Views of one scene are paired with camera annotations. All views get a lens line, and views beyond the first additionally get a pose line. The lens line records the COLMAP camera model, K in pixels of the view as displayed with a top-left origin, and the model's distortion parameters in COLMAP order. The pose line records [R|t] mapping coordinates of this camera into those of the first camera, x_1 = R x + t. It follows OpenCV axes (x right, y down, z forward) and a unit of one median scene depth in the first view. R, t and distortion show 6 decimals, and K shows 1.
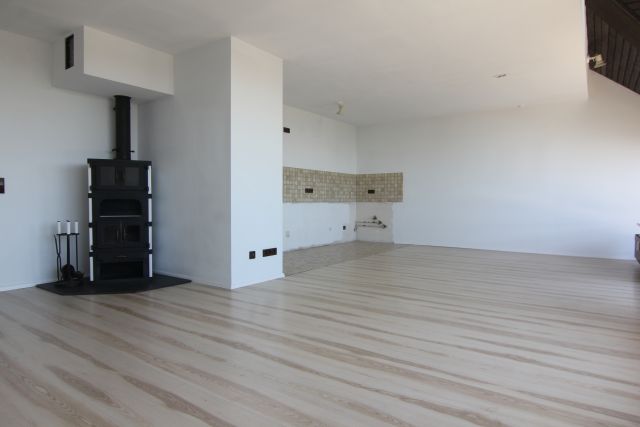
lens RADIAL K [[393.7, 0, 314.1], [0, 393.7, 215.6], [0, 0, 1]] dist [-0.008028, -0.000699]
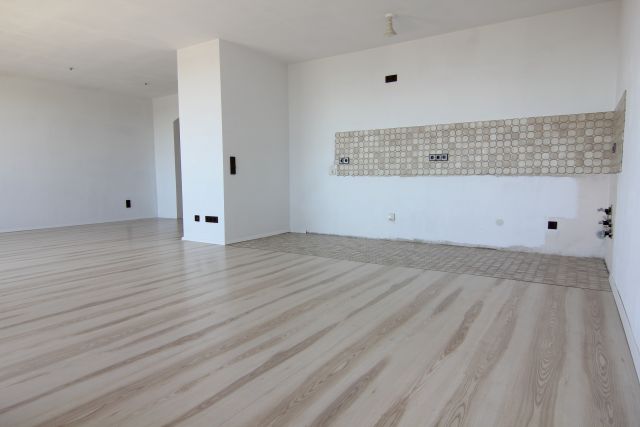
lens RADIAL K [[393.7, 0, 319.5], [0, 393.7, 215.3], [0, 0, 1]] dist [-0.008028, -0.000699]
pose [[0.046485, 0.088698, -0.994973, 0.671799], [-0.033845, 0.995618, 0.087175, -0.018740], [0.998345, 0.029622, 0.049283, 0.813799]]
